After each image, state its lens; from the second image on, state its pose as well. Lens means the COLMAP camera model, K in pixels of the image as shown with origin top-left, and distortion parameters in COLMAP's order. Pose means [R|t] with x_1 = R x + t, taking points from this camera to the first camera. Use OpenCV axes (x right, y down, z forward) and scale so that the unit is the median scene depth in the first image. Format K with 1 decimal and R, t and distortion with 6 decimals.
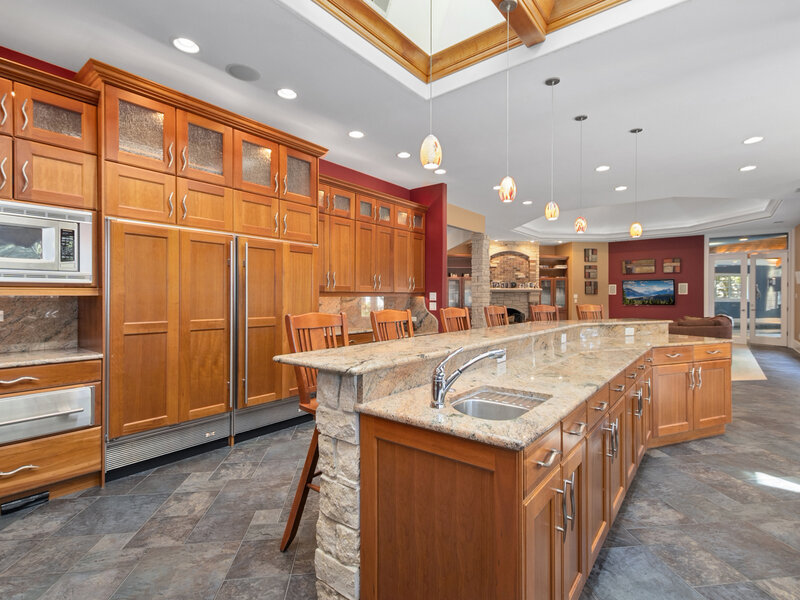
lens RADIAL K [[397.5, 0, 407.6], [0, 397.5, 297.0], [0, 0, 1]] dist [0.006160, -0.000949]
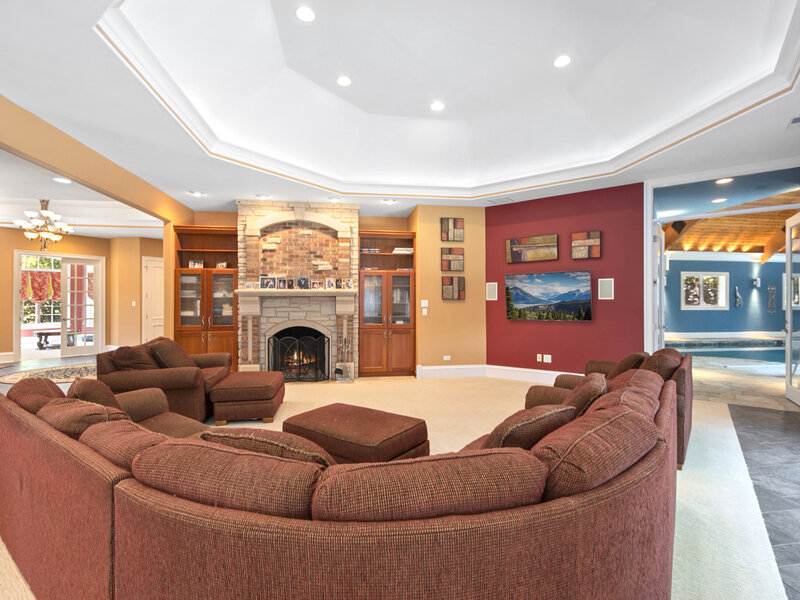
lens RADIAL K [[407.8, 0, 400.0], [0, 407.8, 300.0], [0, 0, 1]] dist [-0.027645, -0.000197]
pose [[0.999591, -0.002501, 0.028471, 0.375491], [0.002773, 0.999951, -0.009517, -0.001708], [-0.028446, 0.009592, 0.999549, 0.442034]]
